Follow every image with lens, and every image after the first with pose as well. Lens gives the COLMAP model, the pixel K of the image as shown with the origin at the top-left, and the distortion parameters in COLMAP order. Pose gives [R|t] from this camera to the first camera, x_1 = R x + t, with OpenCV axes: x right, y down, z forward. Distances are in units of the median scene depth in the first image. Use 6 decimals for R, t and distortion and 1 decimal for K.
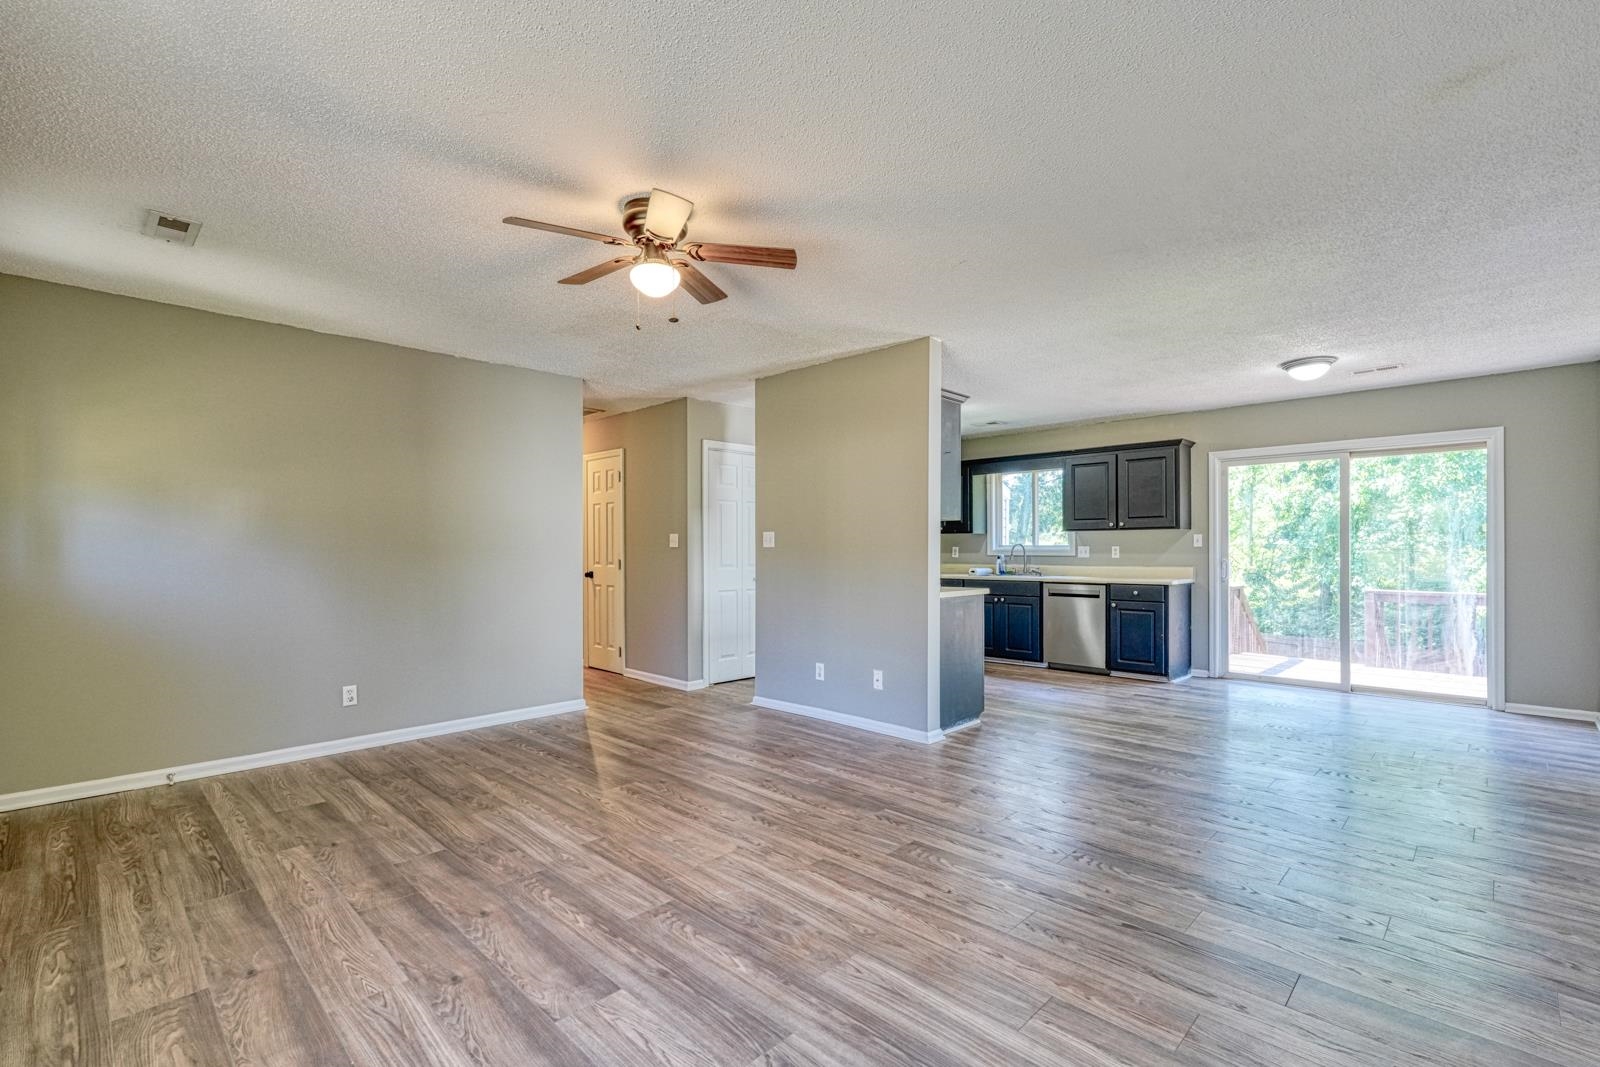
lens RADIAL K [[708.0, 0, 791.4], [0, 708.0, 560.3], [0, 0, 1]] dist [0.001614, 0.000163]
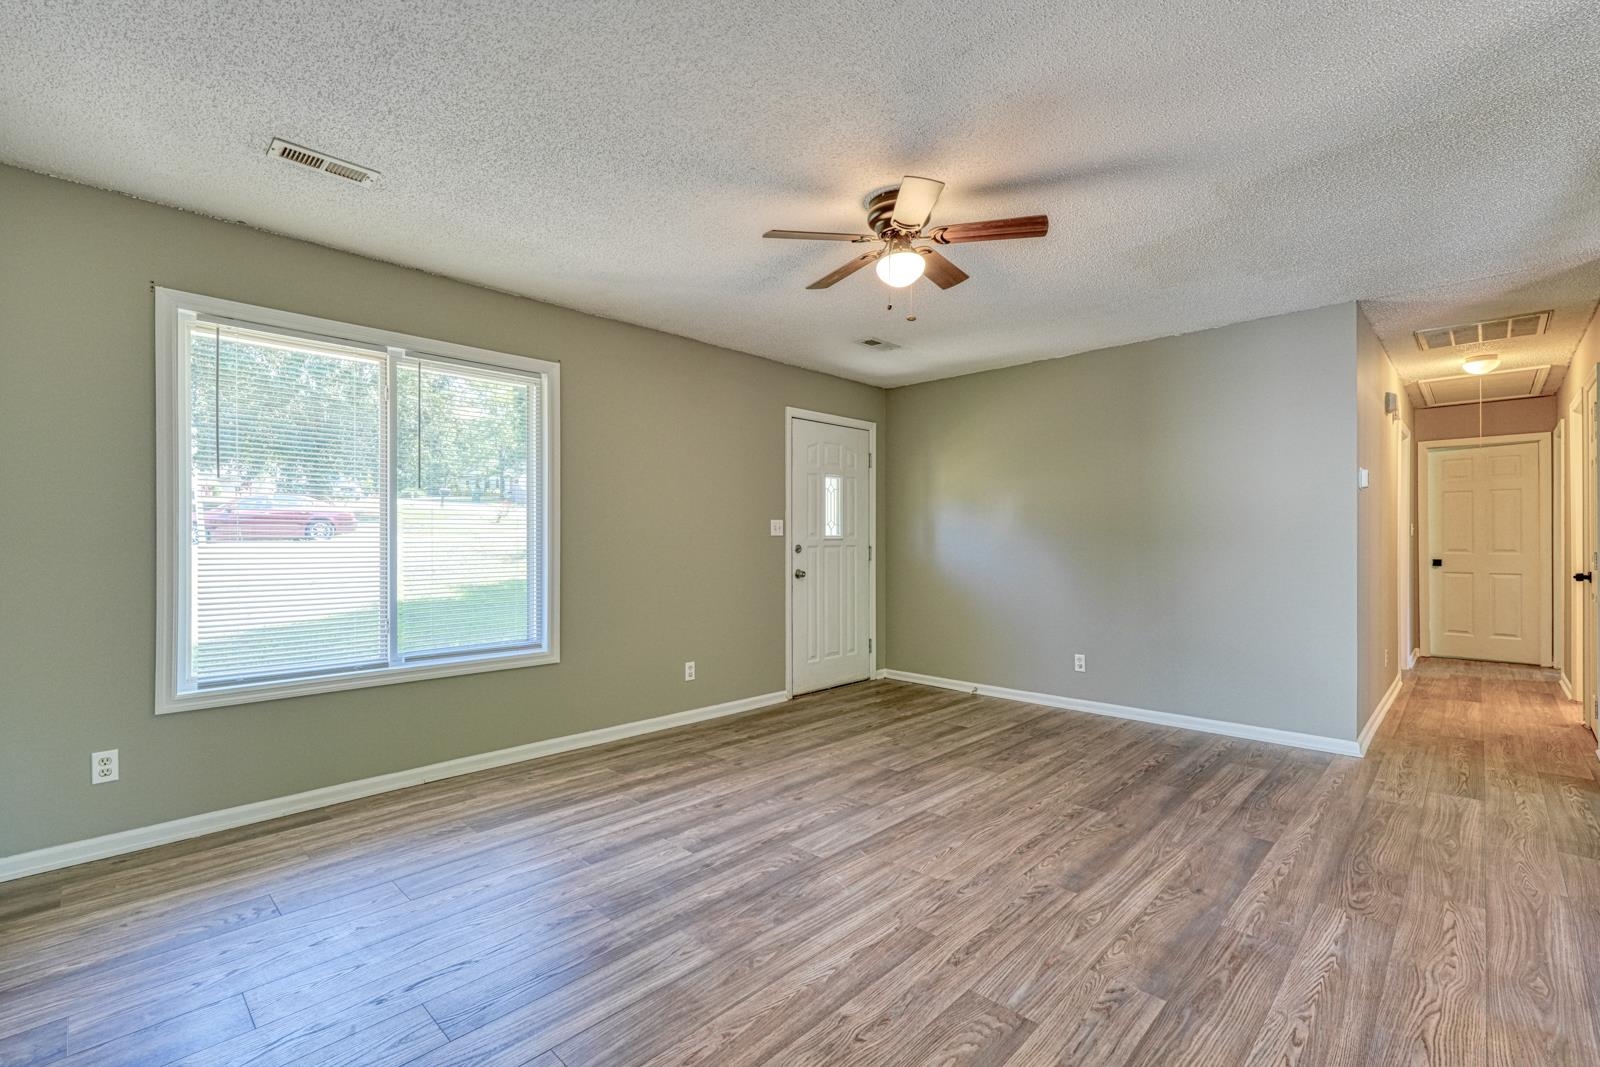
lens RADIAL K [[708.0, 0, 814.5], [0, 708.0, 532.3], [0, 0, 1]] dist [0.001614, 0.000163]
pose [[0.027003, -0.008595, -0.999598, 0.784146], [-0.013227, 0.999872, -0.008955, -0.006733], [0.999548, 0.013463, 0.026886, 0.813528]]
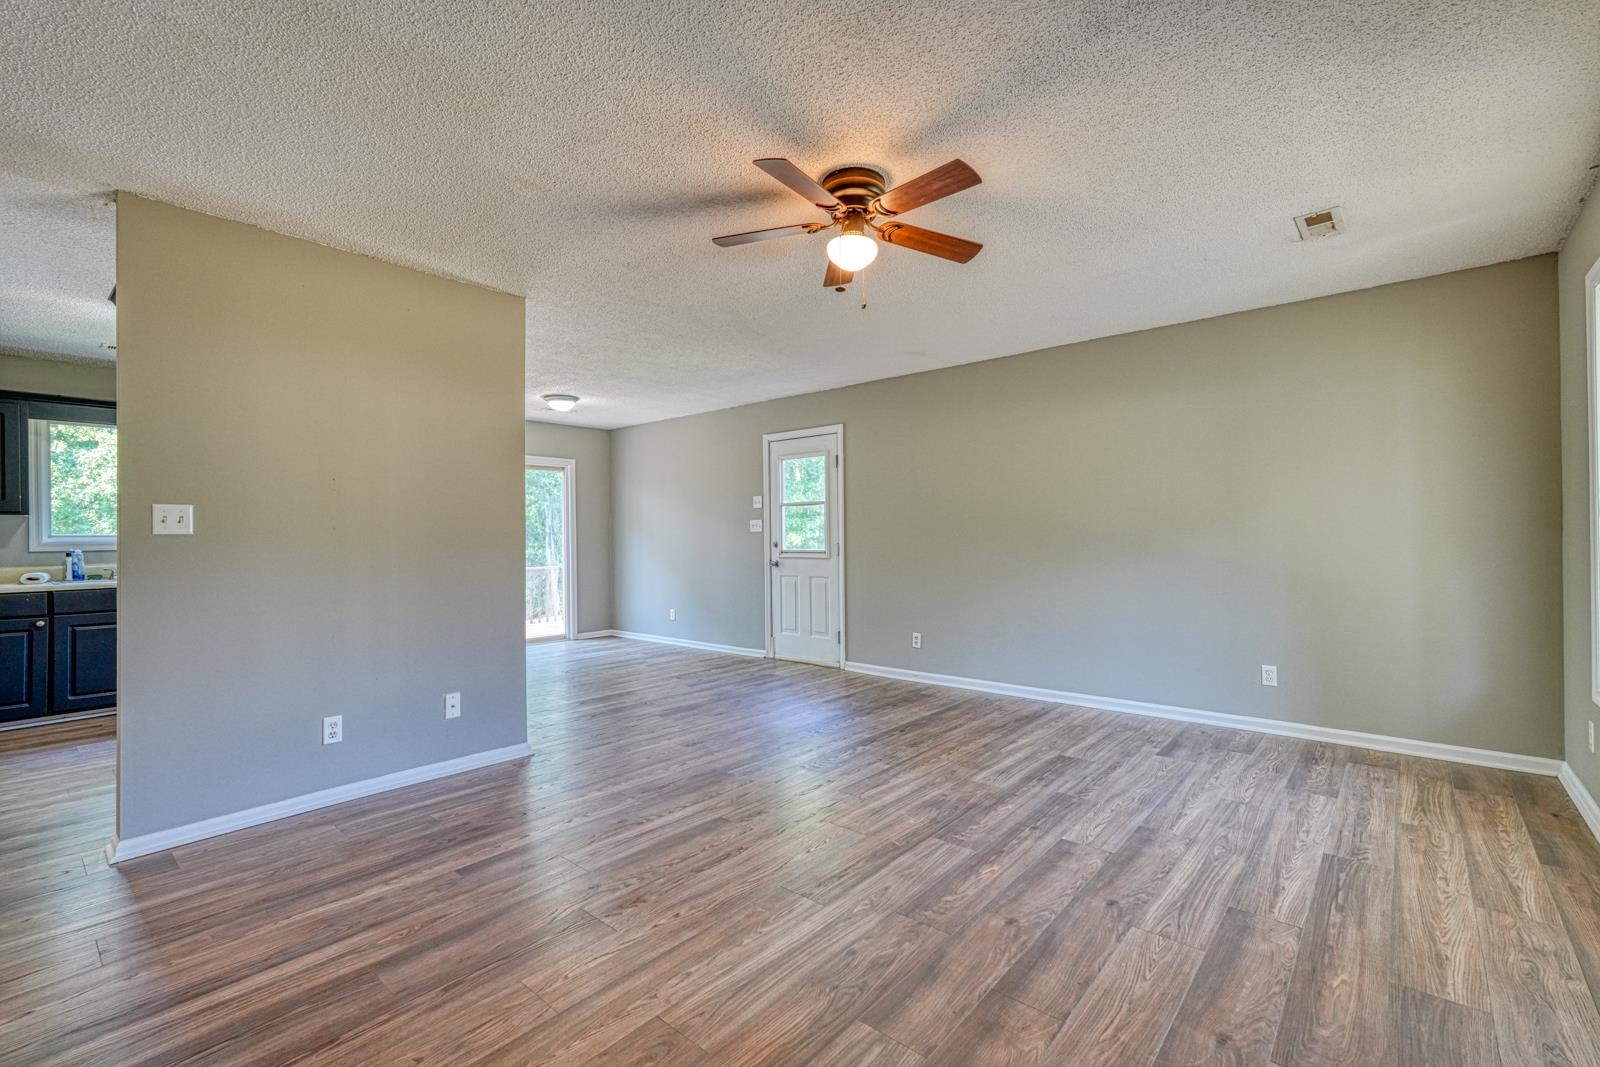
lens RADIAL K [[708.0, 0, 814.7], [0, 708.0, 536.2], [0, 0, 1]] dist [0.001614, 0.000163]
pose [[-0.079043, 0.000219, 0.996871, -1.098835], [0.025820, 0.999665, 0.001827, -0.009214], [-0.996537, 0.025884, -0.079022, 1.083436]]
